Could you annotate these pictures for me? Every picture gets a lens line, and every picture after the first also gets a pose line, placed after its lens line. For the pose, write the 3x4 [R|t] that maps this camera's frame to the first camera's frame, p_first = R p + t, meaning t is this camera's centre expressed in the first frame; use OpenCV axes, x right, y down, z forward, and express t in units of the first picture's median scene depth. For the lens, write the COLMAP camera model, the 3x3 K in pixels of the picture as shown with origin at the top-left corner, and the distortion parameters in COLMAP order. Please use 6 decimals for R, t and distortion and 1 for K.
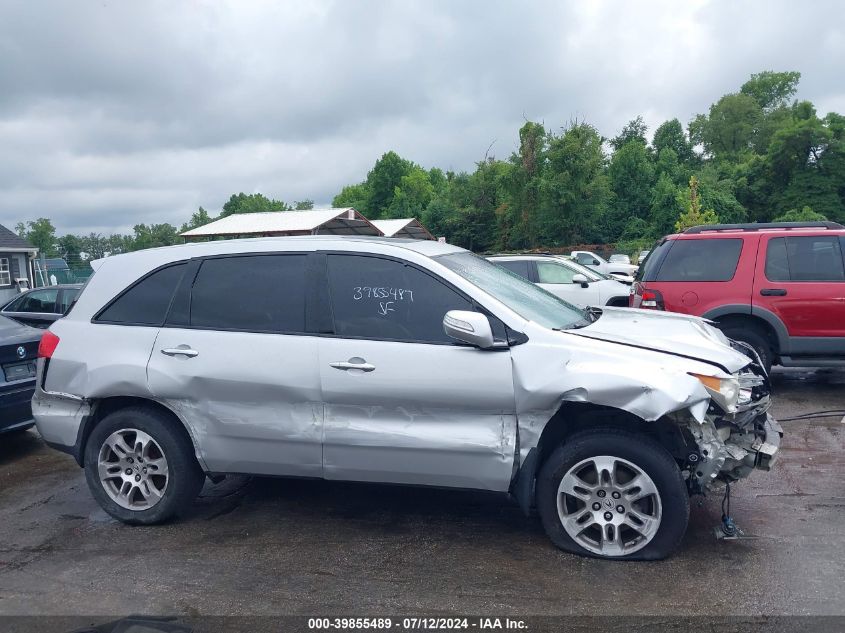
lens RADIAL K [[675.4, 0, 407.0], [0, 675.4, 317.7], [0, 0, 1]] dist [-0.000703, -0.006624]
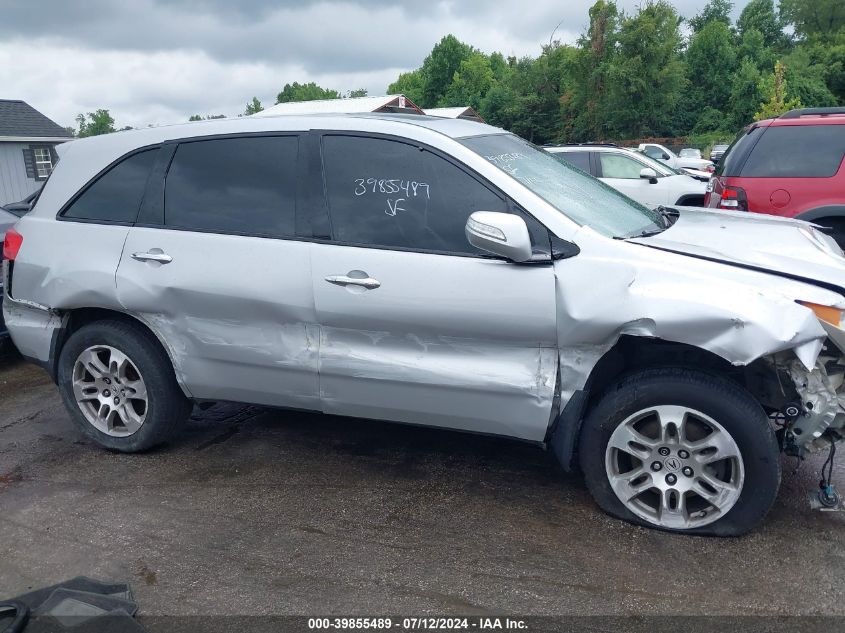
lens RADIAL K [[675.4, 0, 407.0], [0, 675.4, 317.7], [0, 0, 1]] dist [-0.000703, -0.006624]
pose [[0.996579, 0.024338, -0.078975, 0.045832], [-0.011978, 0.988099, 0.153352, -0.007203], [0.081768, -0.151882, 0.985011, 0.213648]]
